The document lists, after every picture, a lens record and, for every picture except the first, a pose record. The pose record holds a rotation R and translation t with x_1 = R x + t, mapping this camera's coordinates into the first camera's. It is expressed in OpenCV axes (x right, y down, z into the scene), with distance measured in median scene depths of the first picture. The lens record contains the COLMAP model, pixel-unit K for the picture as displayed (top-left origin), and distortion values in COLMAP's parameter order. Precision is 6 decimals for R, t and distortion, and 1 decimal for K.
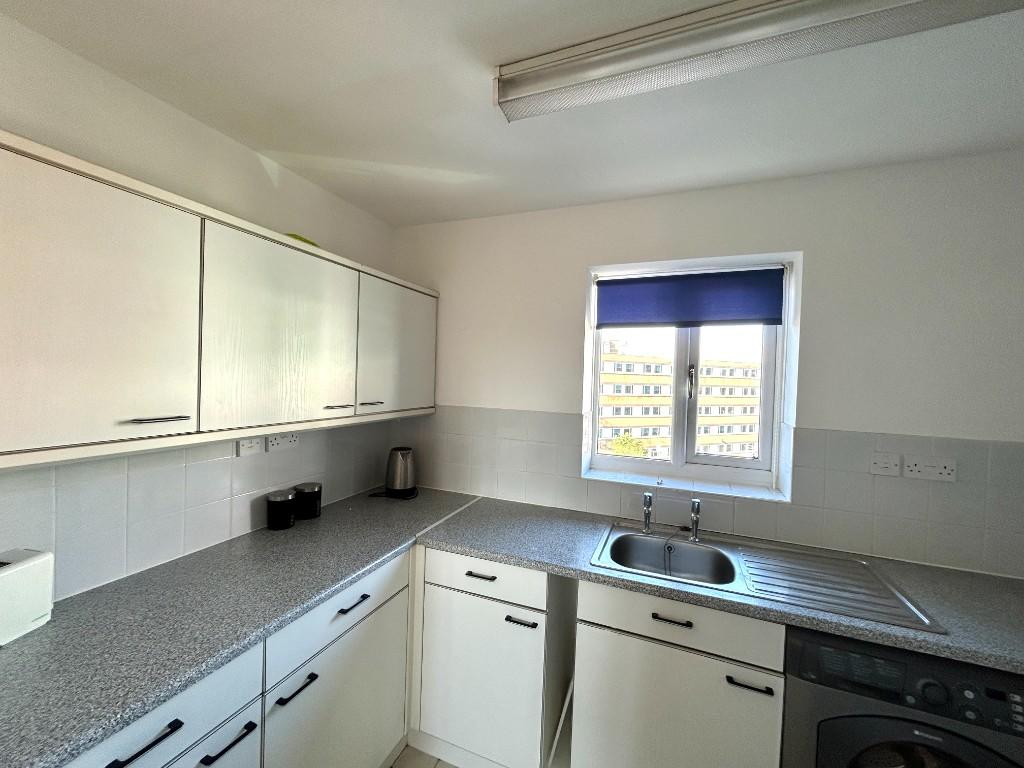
lens RADIAL K [[417.0, 0, 511.4], [0, 417.0, 380.6], [0, 0, 1]] dist [-0.000890, 0.000265]
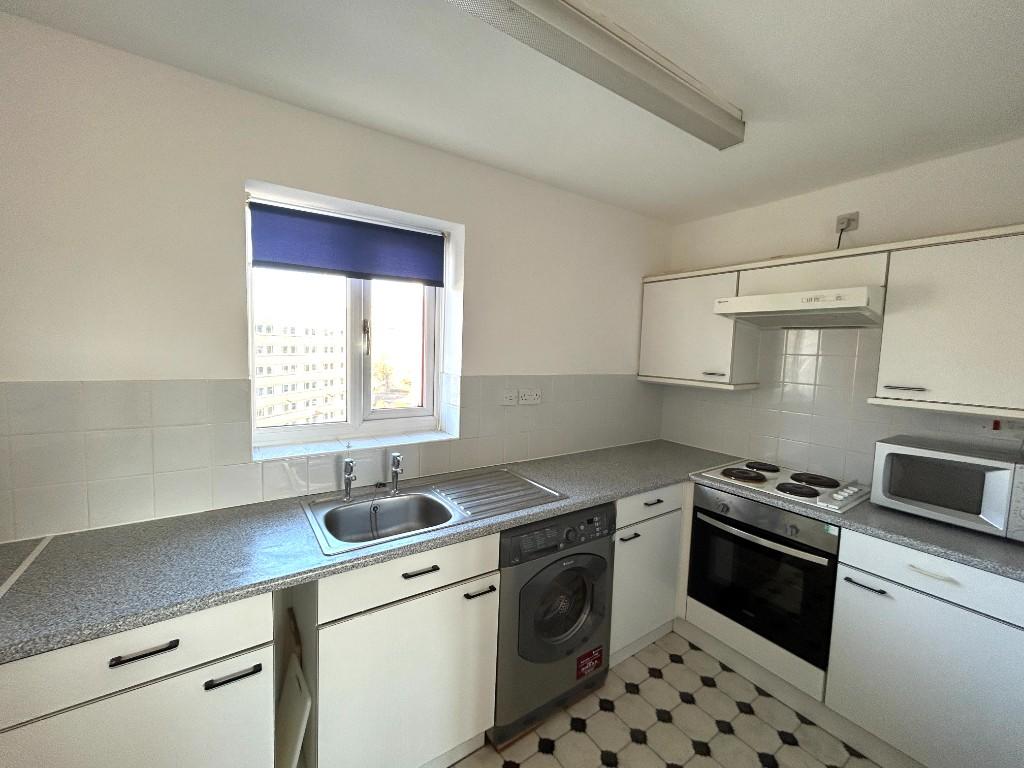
lens RADIAL K [[417.0, 0, 511.4], [0, 417.0, 380.6], [0, 0, 1]] dist [-0.000890, 0.000265]
pose [[0.551906, -0.079457, 0.830113, -0.233039], [-0.003562, 0.995217, 0.097628, 0.009382], [-0.833899, -0.056838, 0.548983, 0.222660]]
